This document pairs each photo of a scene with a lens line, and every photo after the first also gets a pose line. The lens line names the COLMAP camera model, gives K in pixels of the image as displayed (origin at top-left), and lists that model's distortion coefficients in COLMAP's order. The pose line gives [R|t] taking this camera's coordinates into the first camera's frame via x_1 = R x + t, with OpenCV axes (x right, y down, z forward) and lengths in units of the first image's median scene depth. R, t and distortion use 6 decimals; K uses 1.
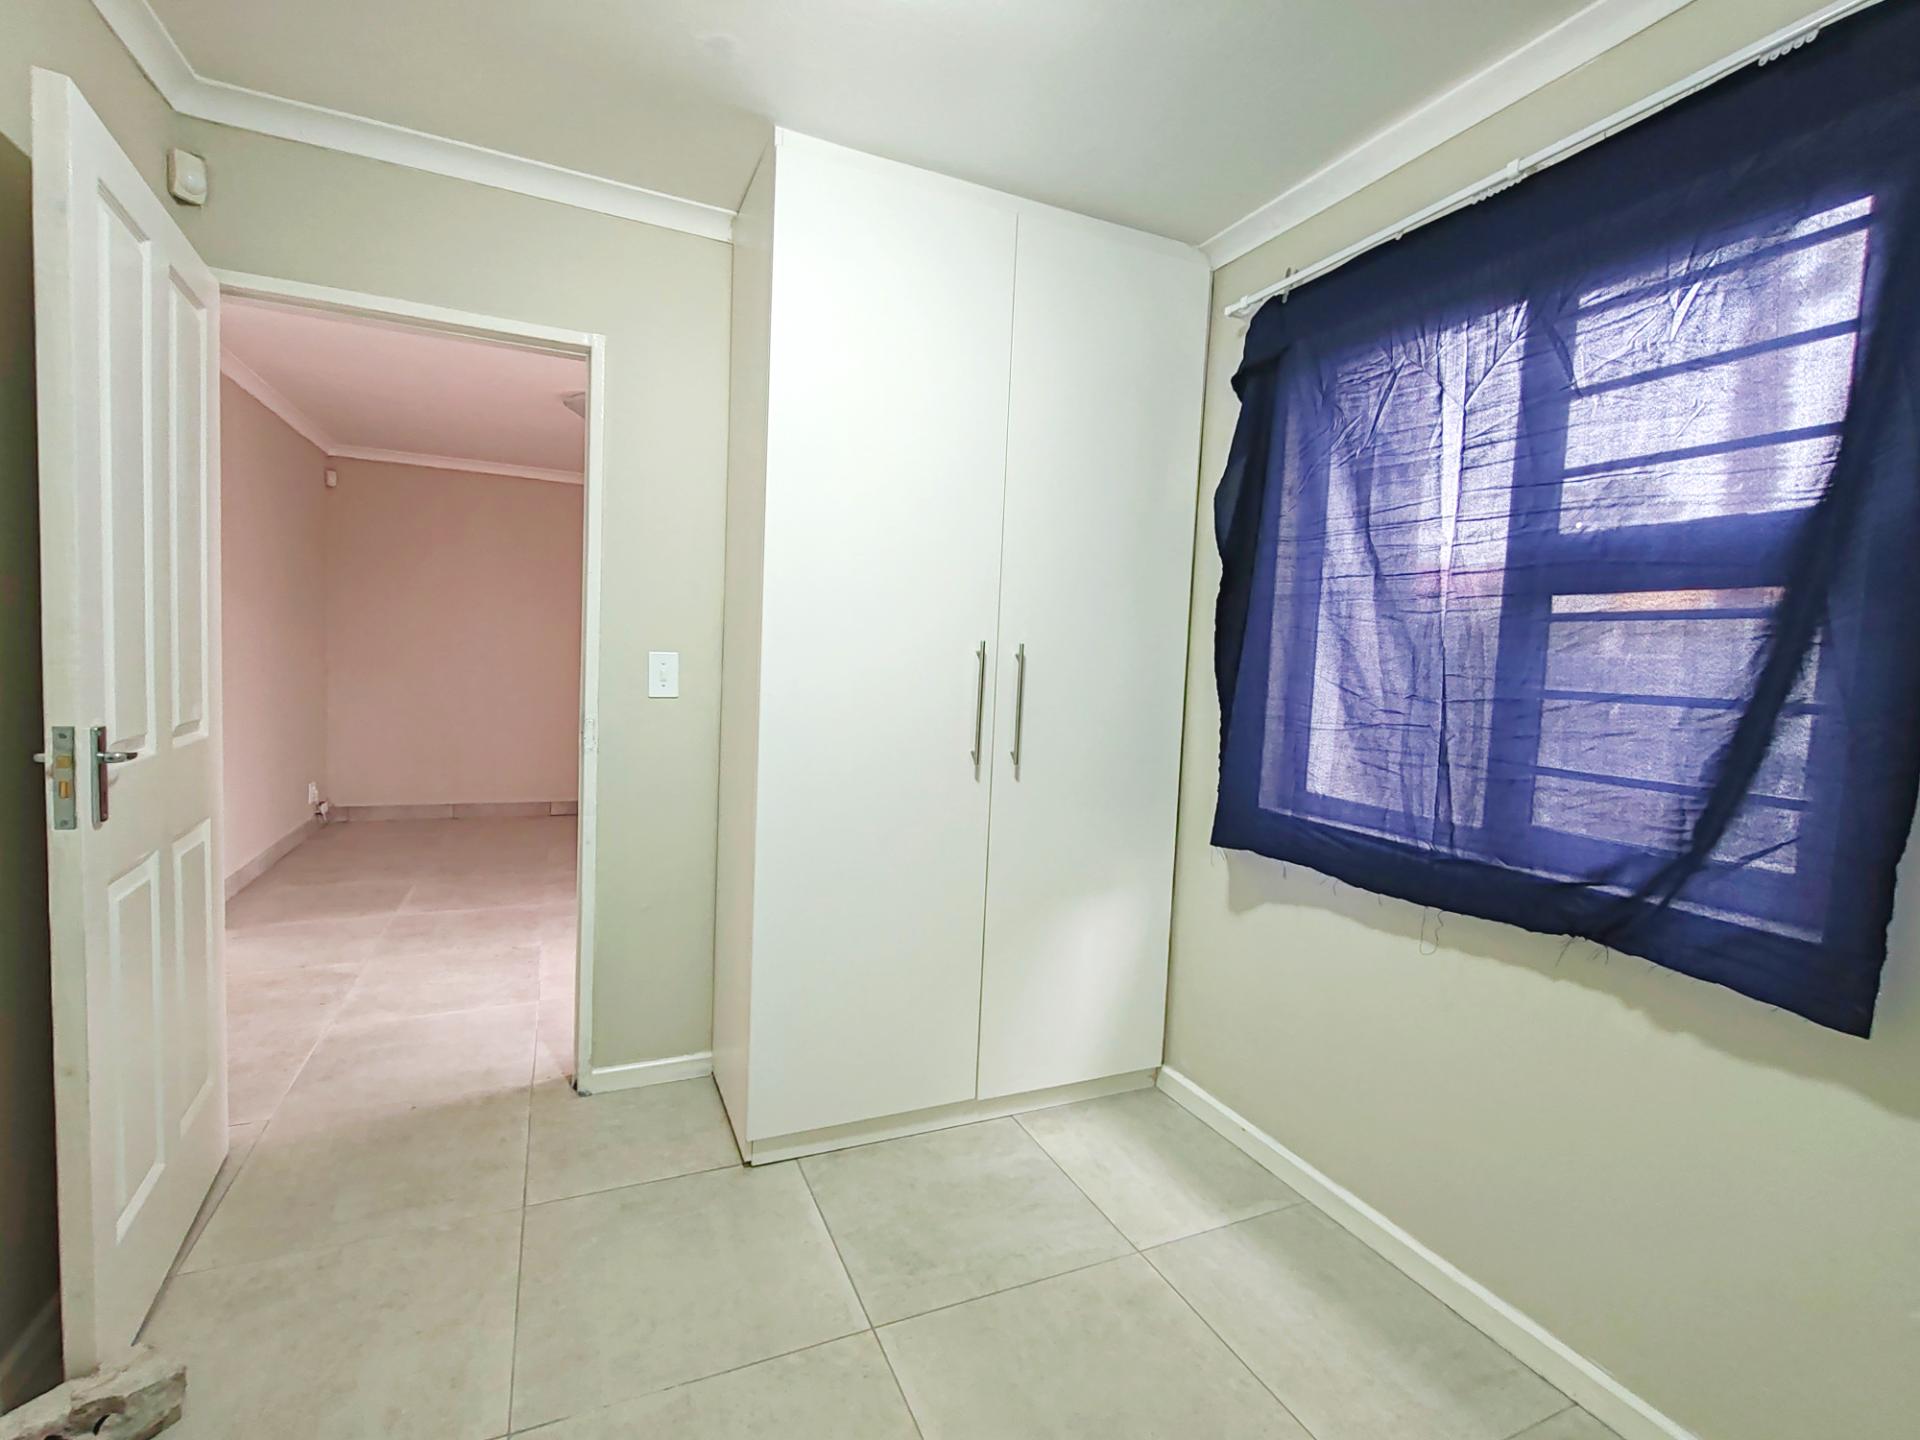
lens RADIAL K [[878.2, 0, 964.0], [0, 878.2, 717.9], [0, 0, 1]] dist [-0.010498, 0.000819]
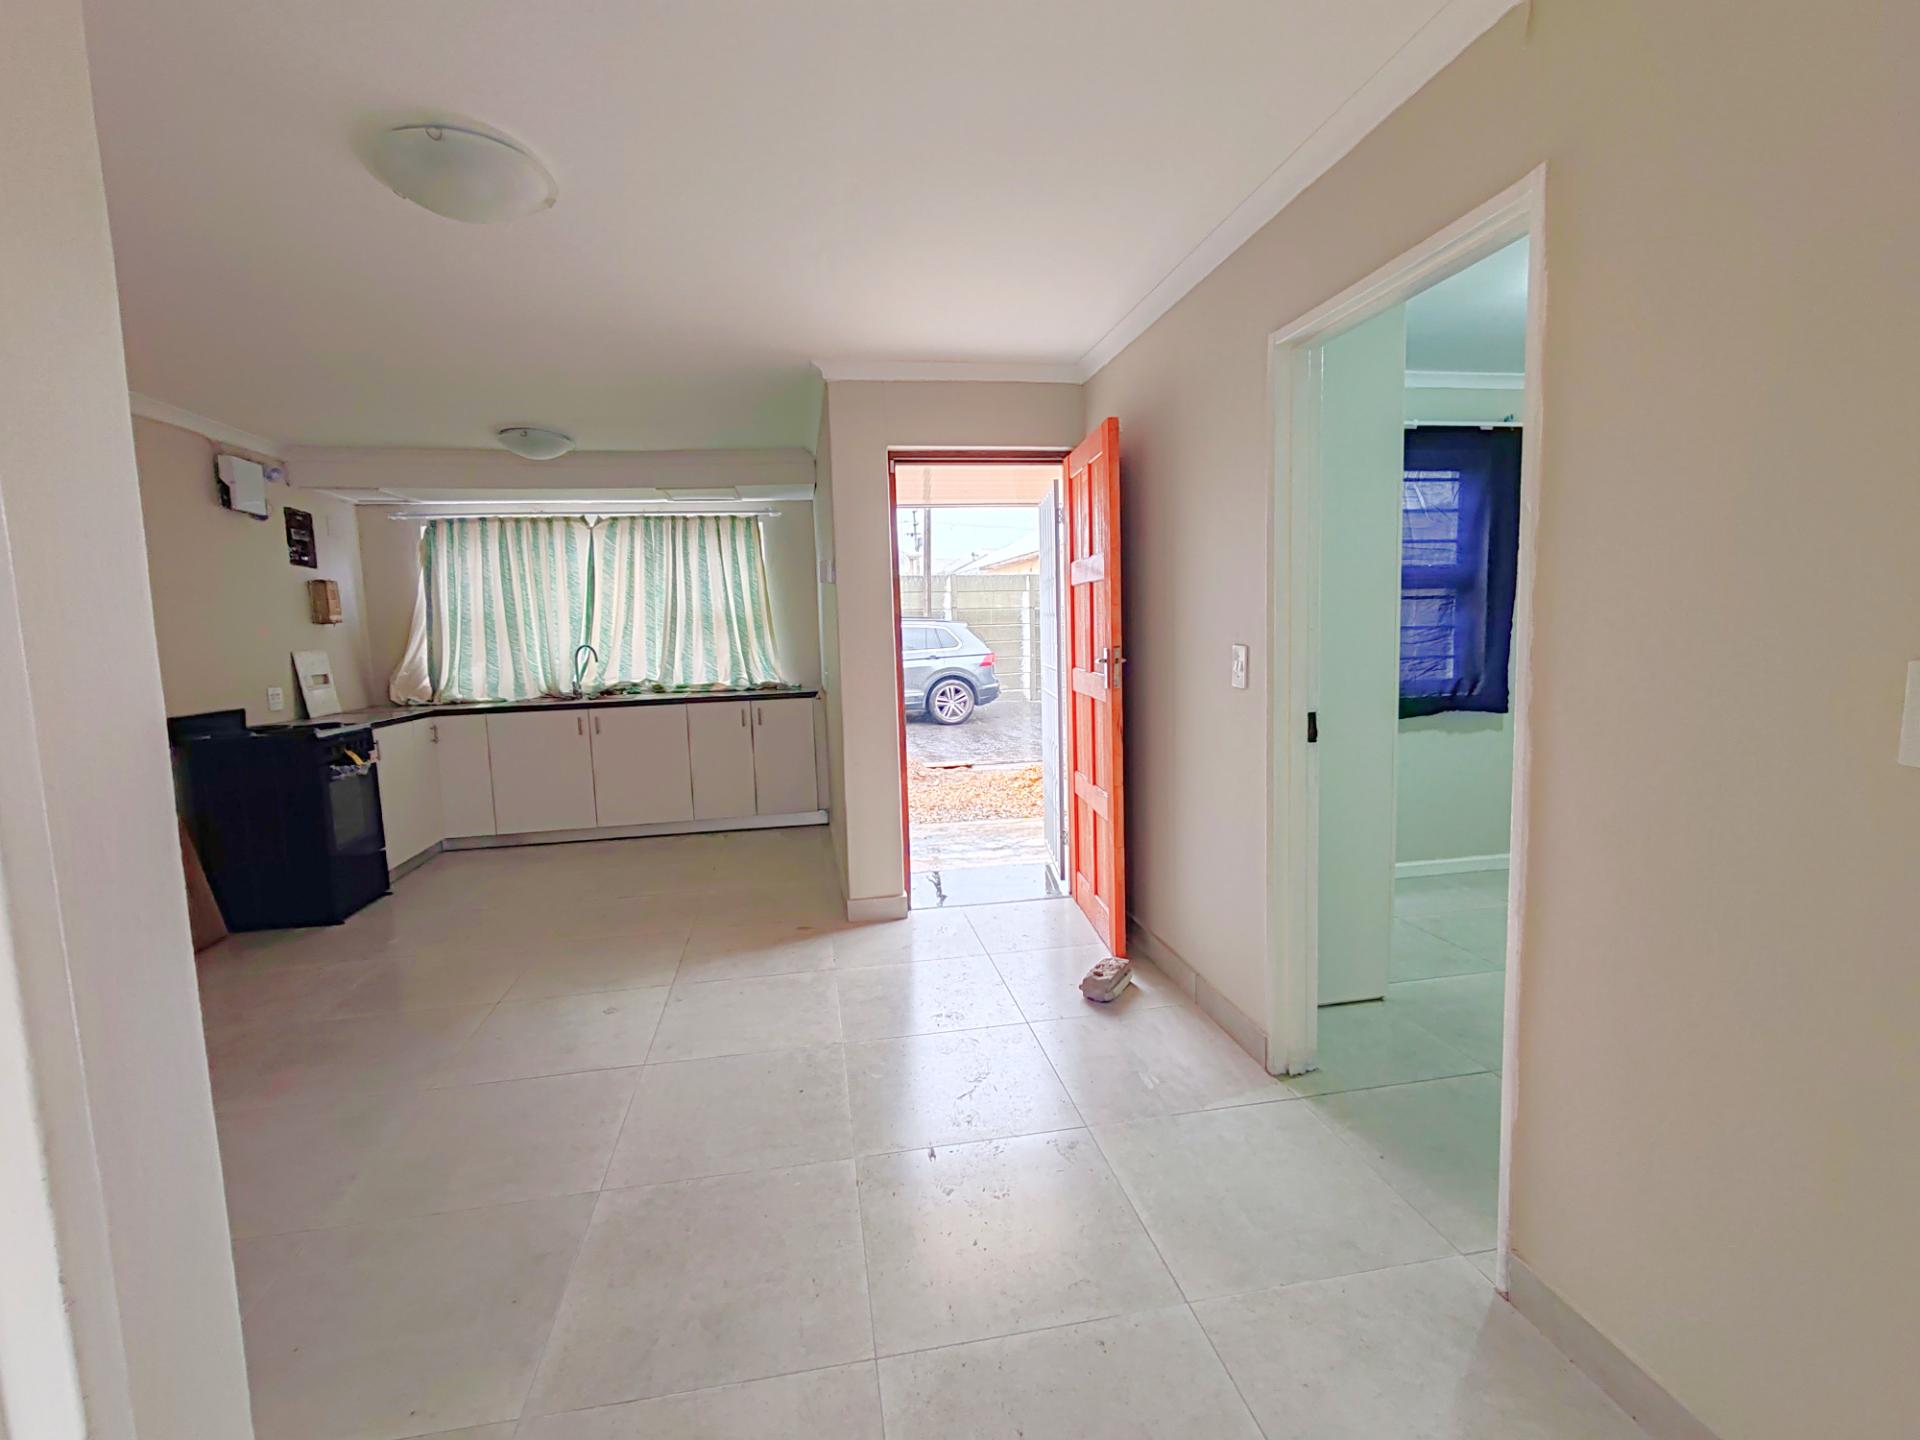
lens RADIAL K [[878.2, 0, 957.8], [0, 878.2, 718.9], [0, 0, 1]] dist [-0.010498, 0.000819]
pose [[0.230293, -0.146522, 0.962027, -1.478208], [0.106274, 0.986473, 0.124805, -0.154091], [-0.967301, 0.073496, 0.242749, 1.130394]]
